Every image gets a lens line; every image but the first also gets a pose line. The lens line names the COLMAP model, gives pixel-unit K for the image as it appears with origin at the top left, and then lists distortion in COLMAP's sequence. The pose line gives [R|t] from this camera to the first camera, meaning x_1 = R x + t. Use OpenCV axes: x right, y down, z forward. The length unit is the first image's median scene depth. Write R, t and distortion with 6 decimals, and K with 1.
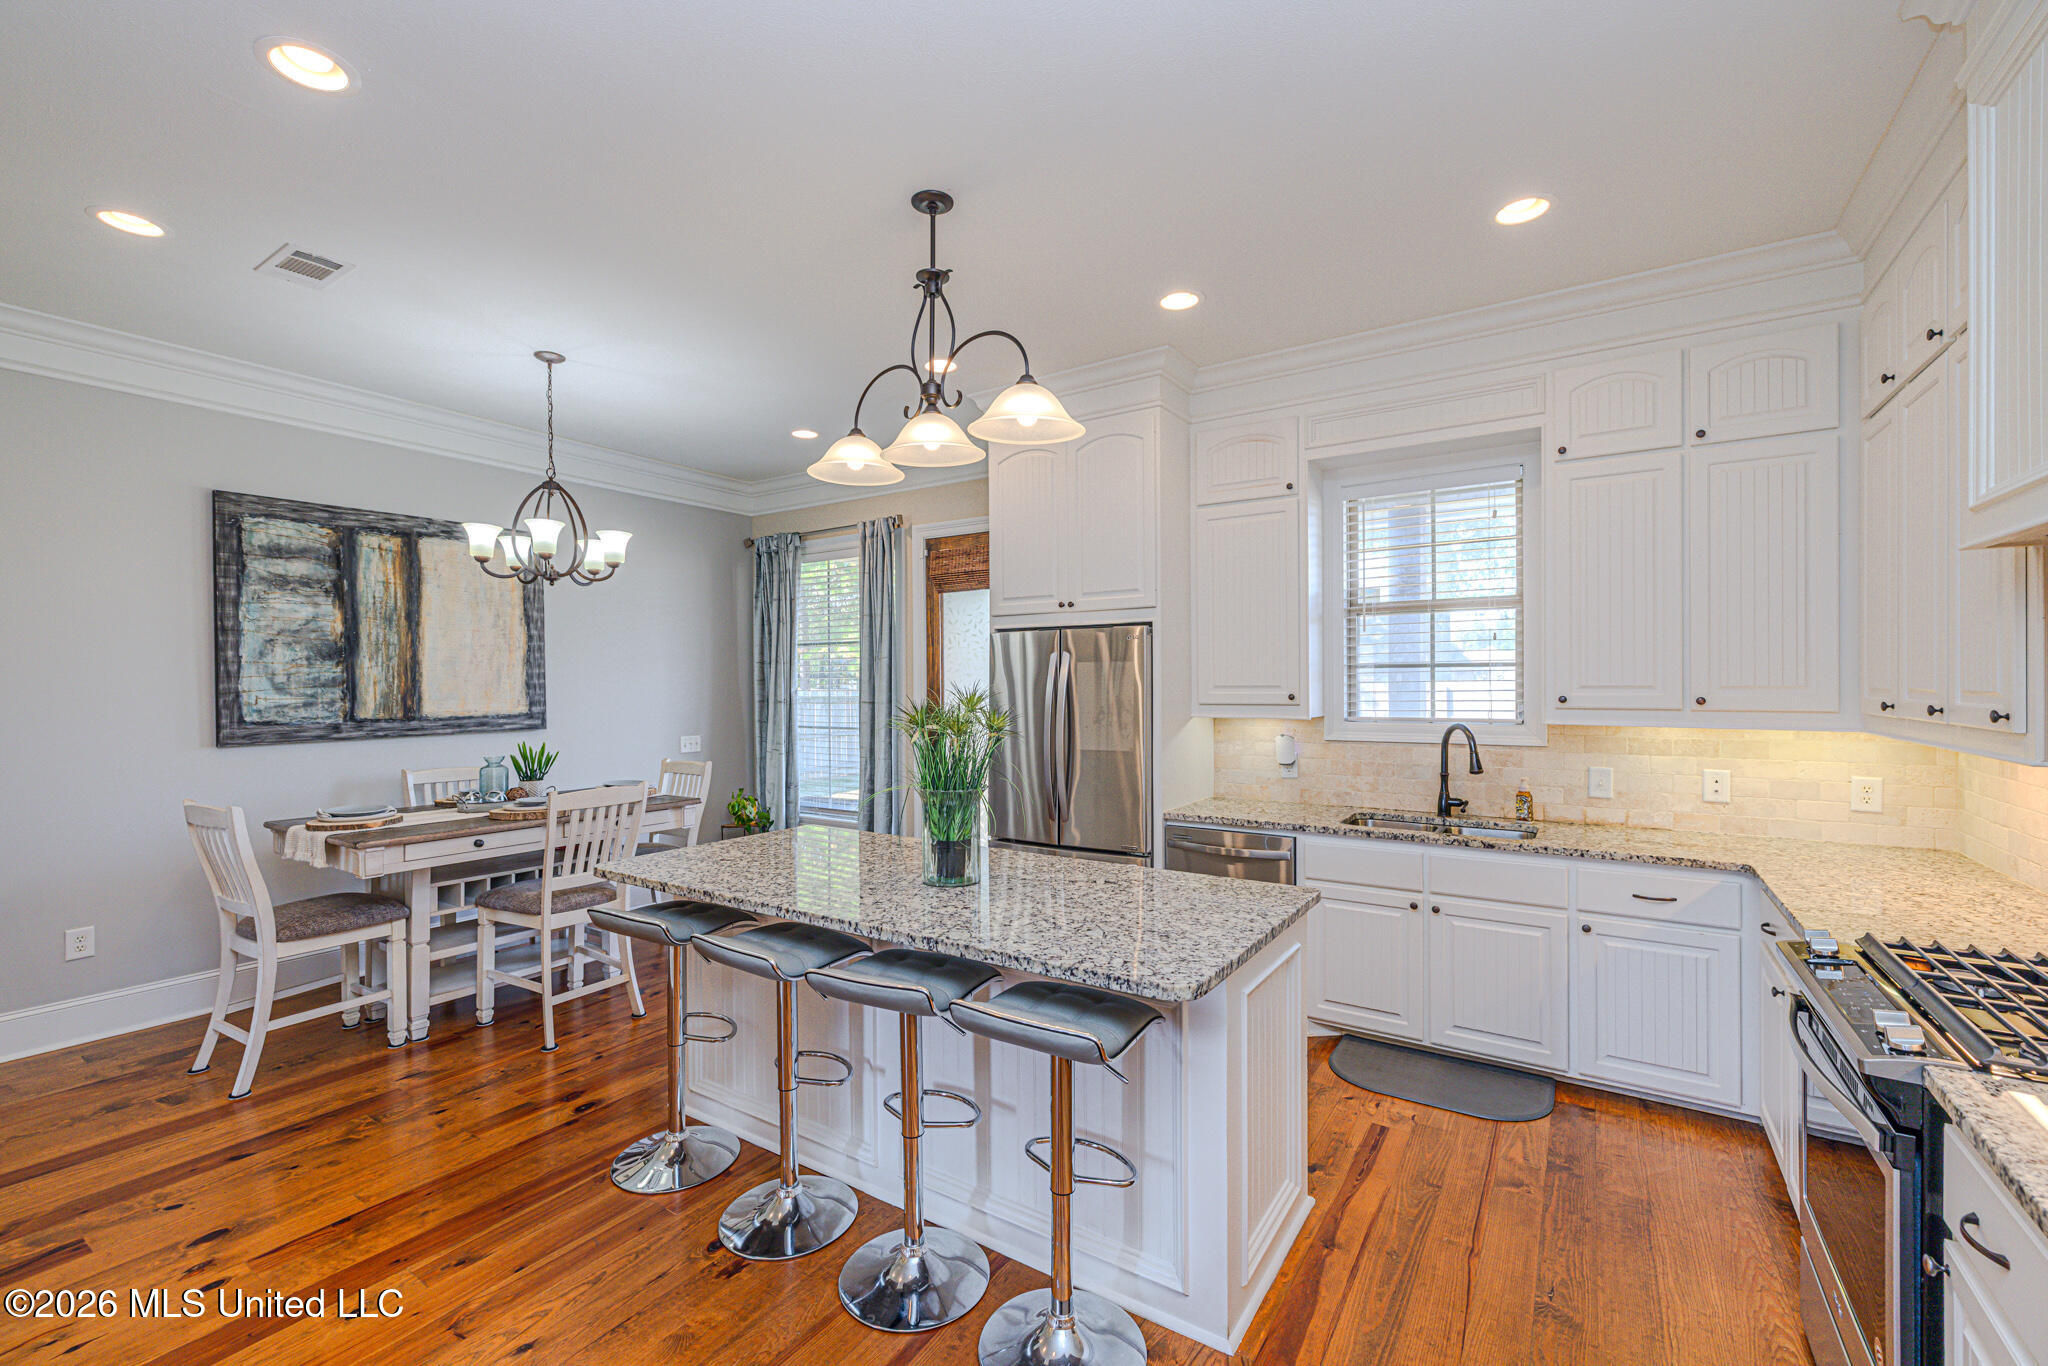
lens RADIAL K [[871.4, 0, 1024.0], [0, 871.4, 683.0], [0, 0, 1]] dist [0.001751, -0.000049]
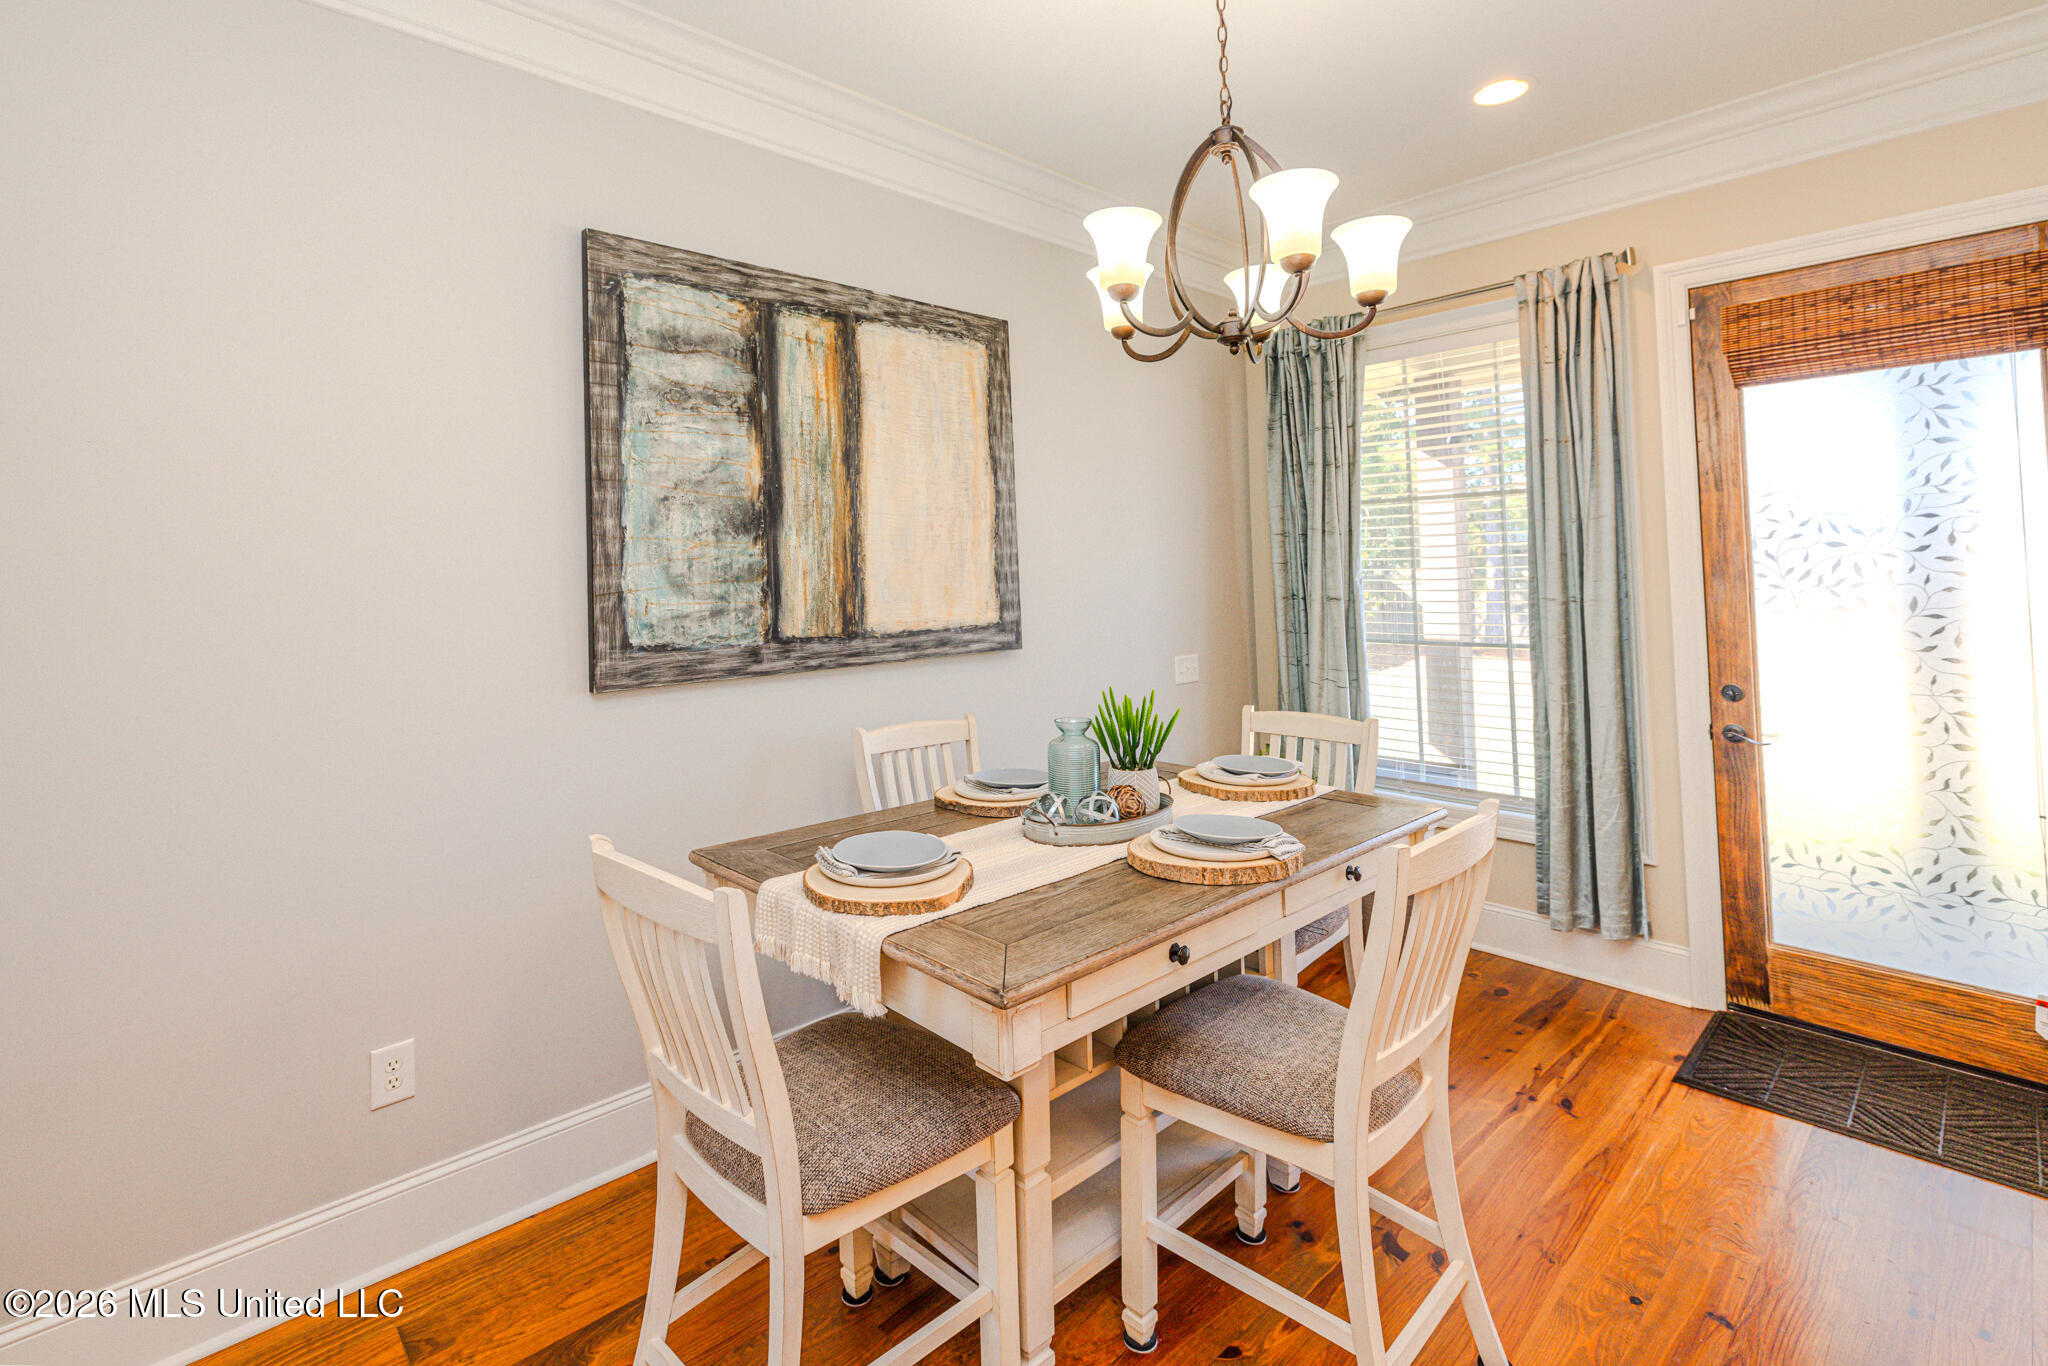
lens RADIAL K [[987.8, 0, 1012.4], [0, 987.8, 548.5], [0, 0, 1]] dist [-0.002785, -0.000424]
pose [[0.972387, -0.018116, -0.232672, -0.488808], [0.012859, 0.999627, -0.024088, 0.000877], [0.233021, 0.020431, 0.972257, 0.428295]]
